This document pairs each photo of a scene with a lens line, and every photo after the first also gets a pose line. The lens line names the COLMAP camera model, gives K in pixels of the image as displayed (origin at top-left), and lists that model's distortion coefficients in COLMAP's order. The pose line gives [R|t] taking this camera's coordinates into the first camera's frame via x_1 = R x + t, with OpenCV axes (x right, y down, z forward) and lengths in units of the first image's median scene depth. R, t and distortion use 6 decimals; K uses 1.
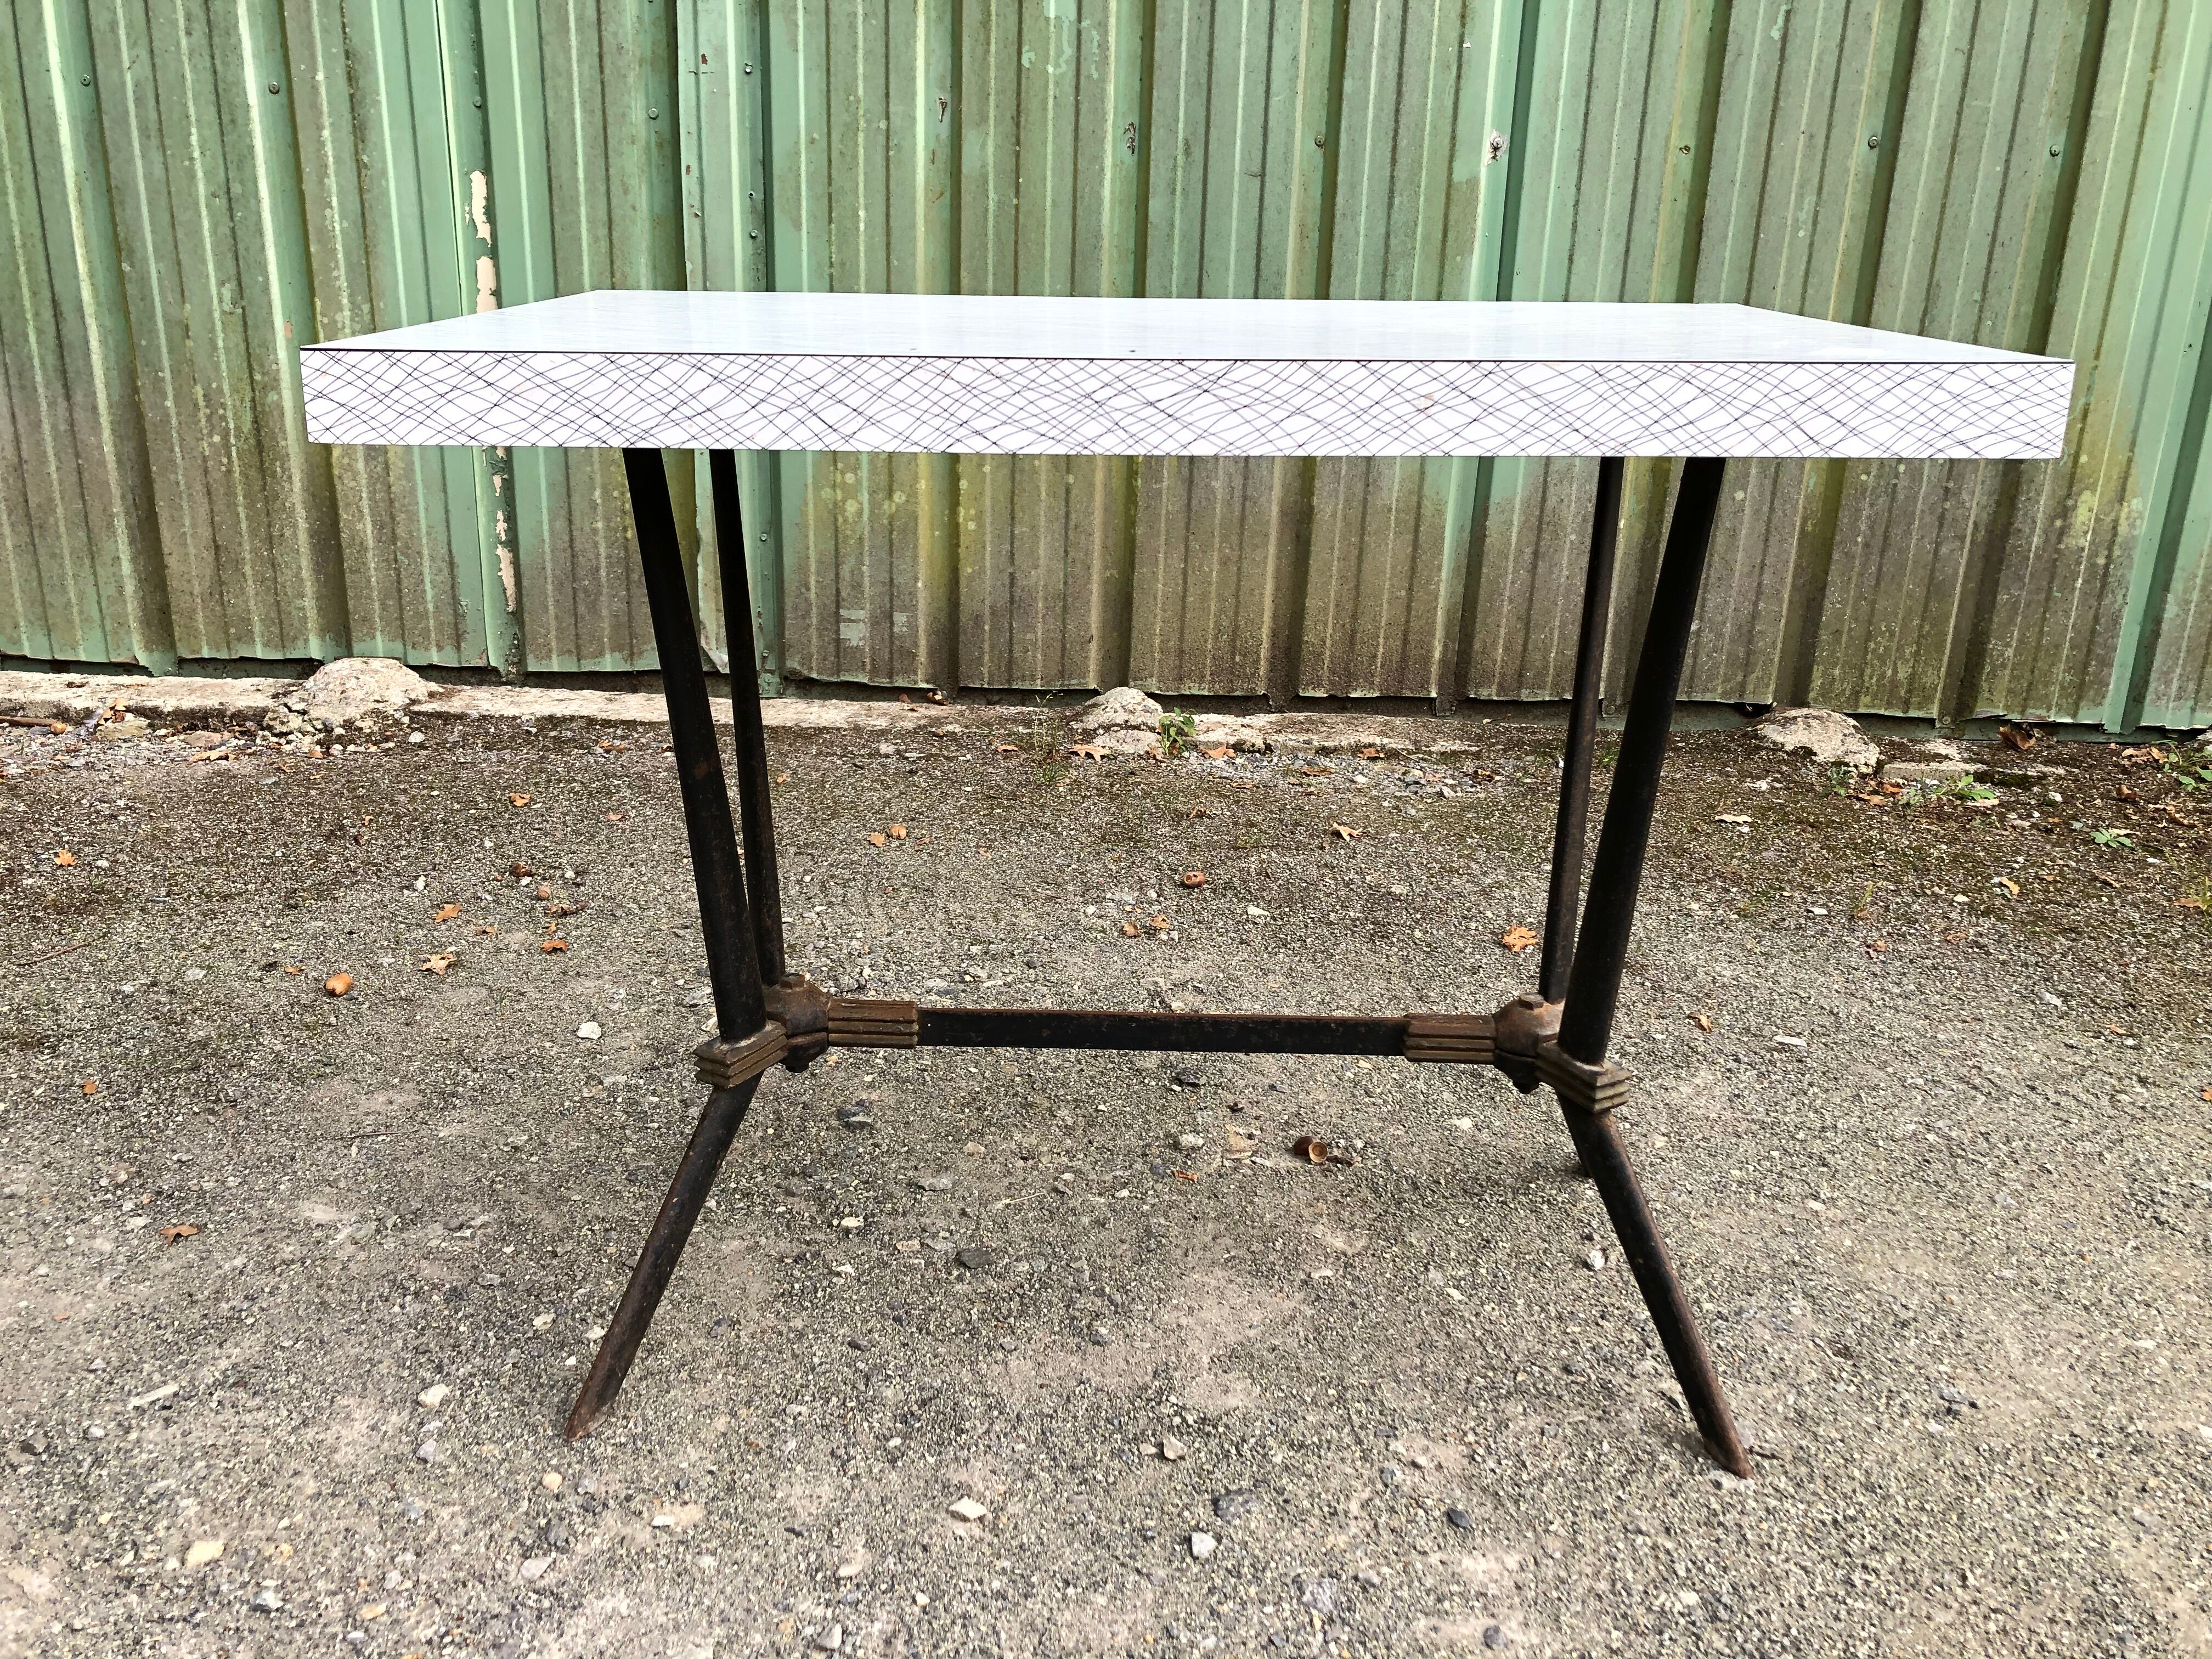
lens RADIAL K [[1834.5, 0, 1104.6], [0, 1834.5, 805.1], [0, 0, 1]] dist [0.023766, -0.015021]
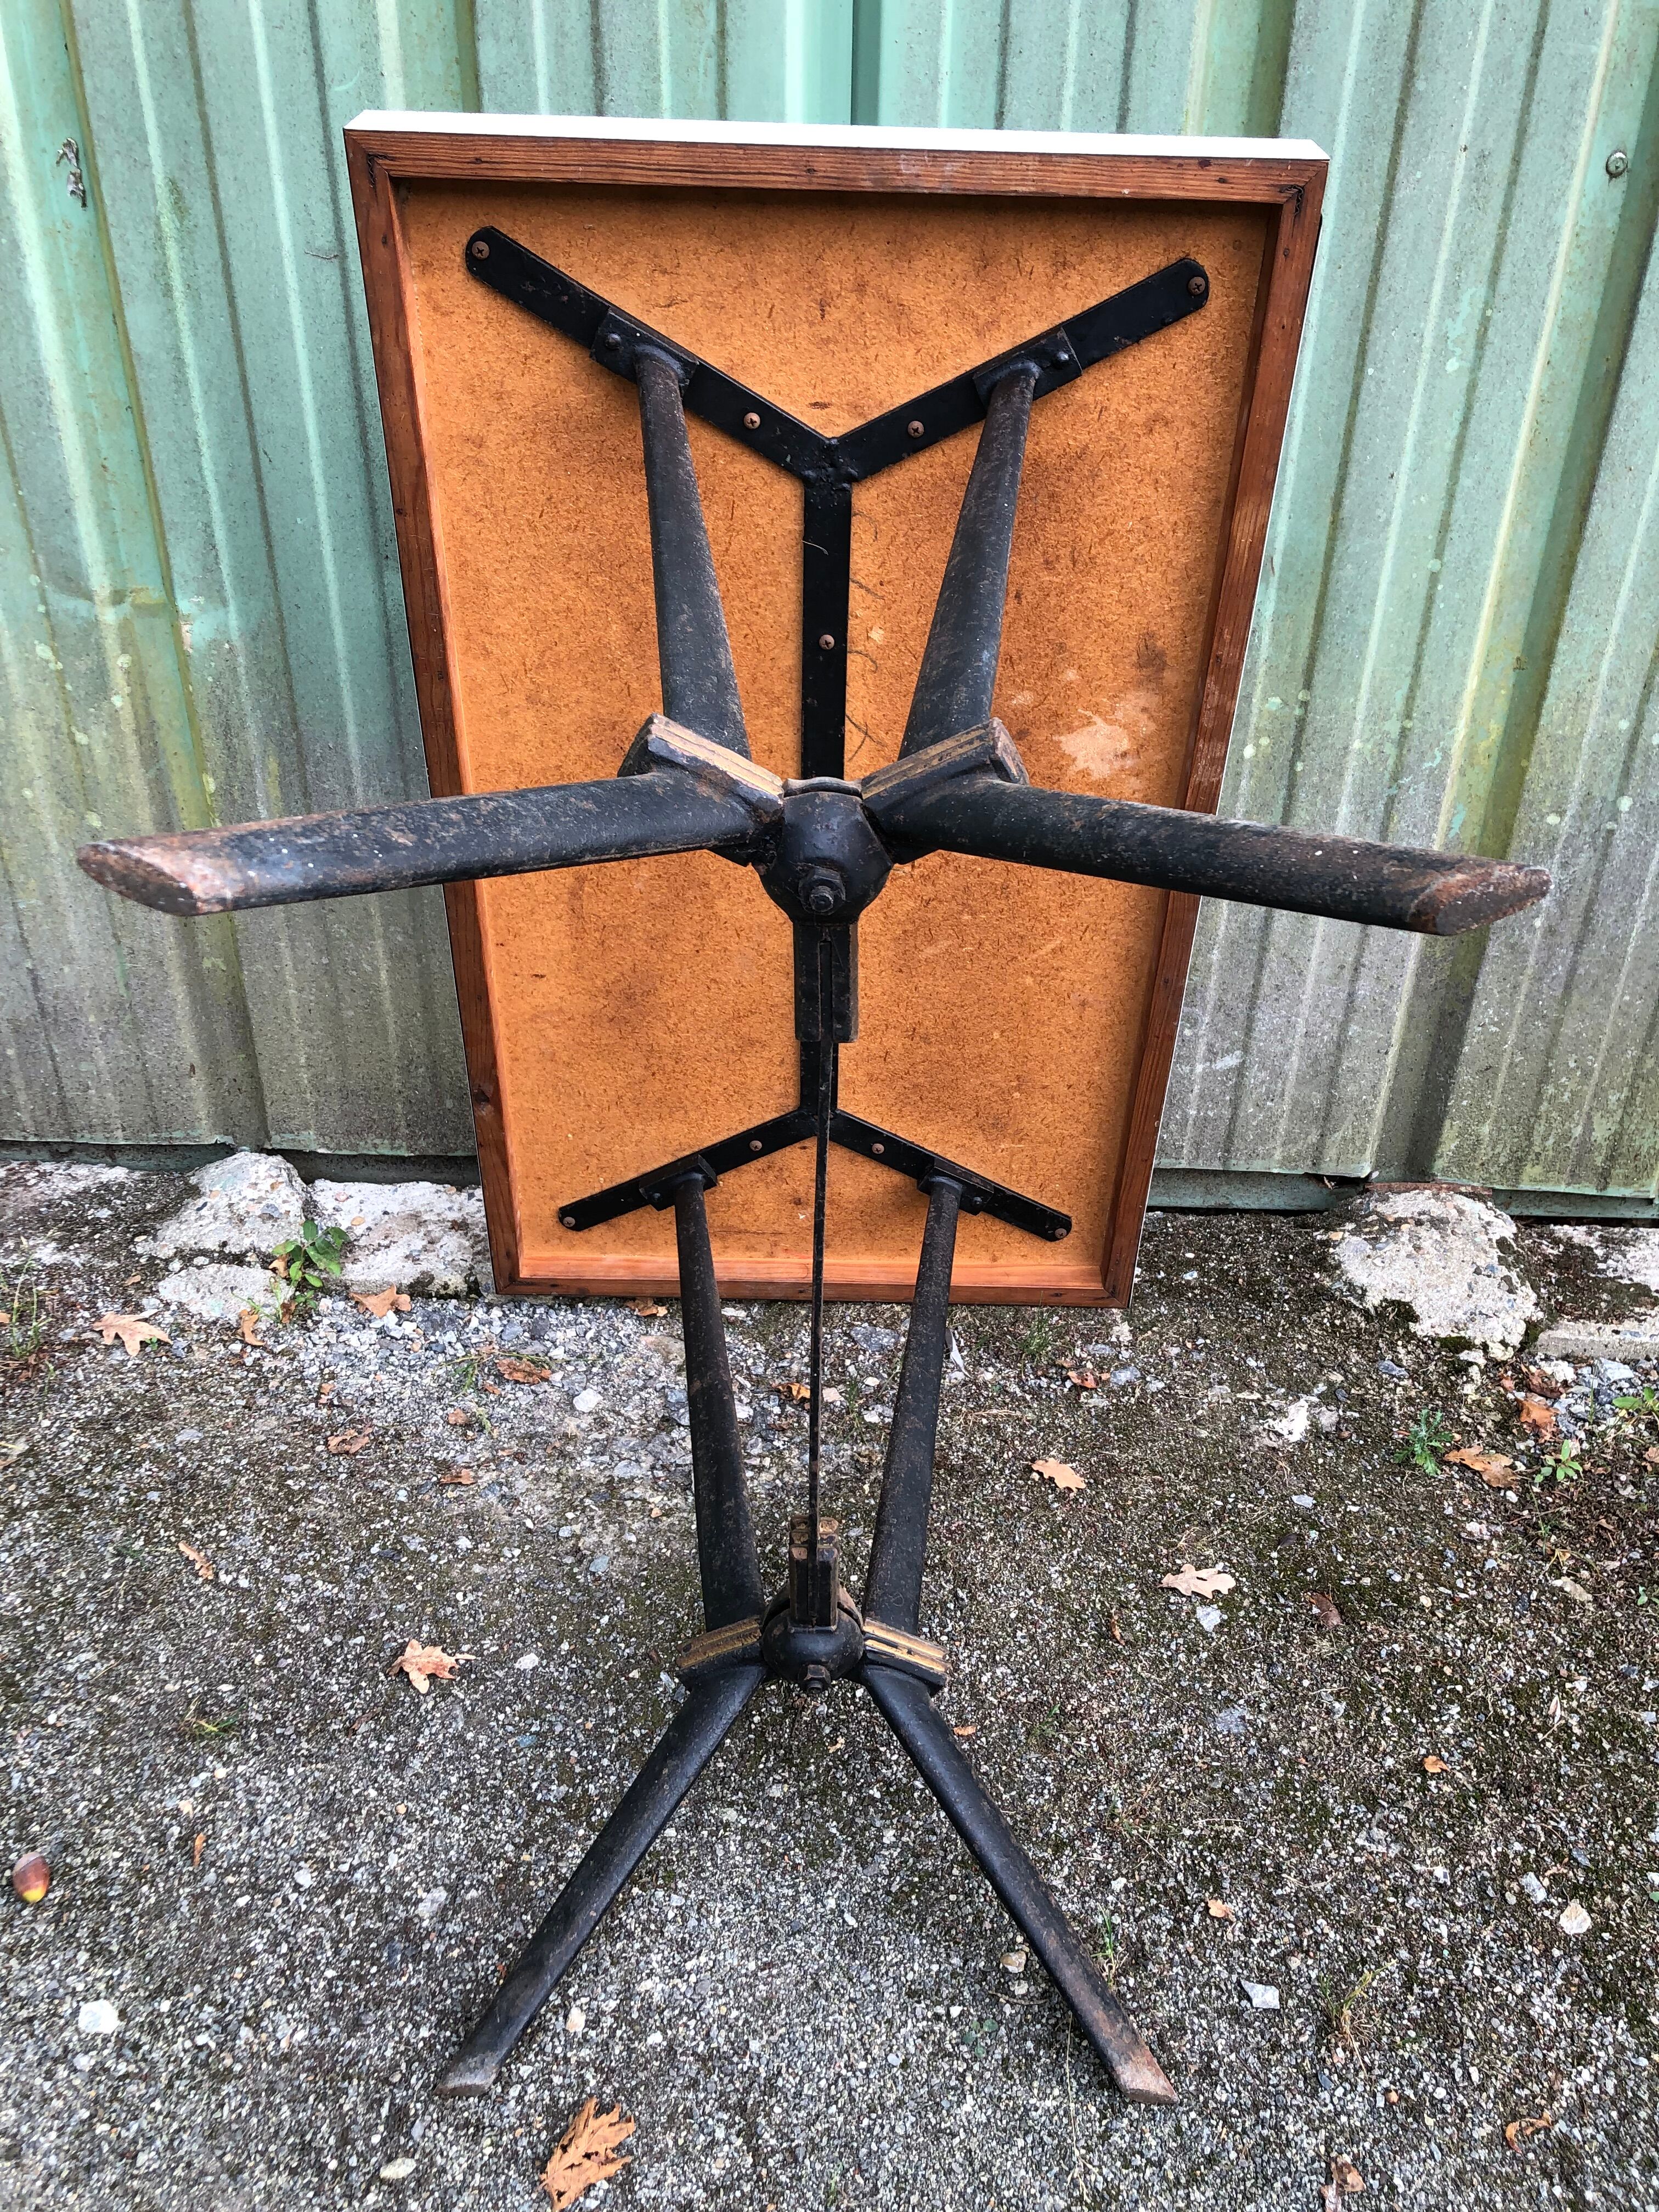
lens RADIAL K [[1834.5, 0, 836.0], [0, 1834.5, 1099.4], [0, 0, 1]] dist [0.023766, -0.015021]
pose [[0.998836, 0.012660, -0.046550, 0.242118], [-0.001152, 0.970936, 0.239335, -0.240439], [0.048227, -0.239003, 0.969821, 0.473299]]
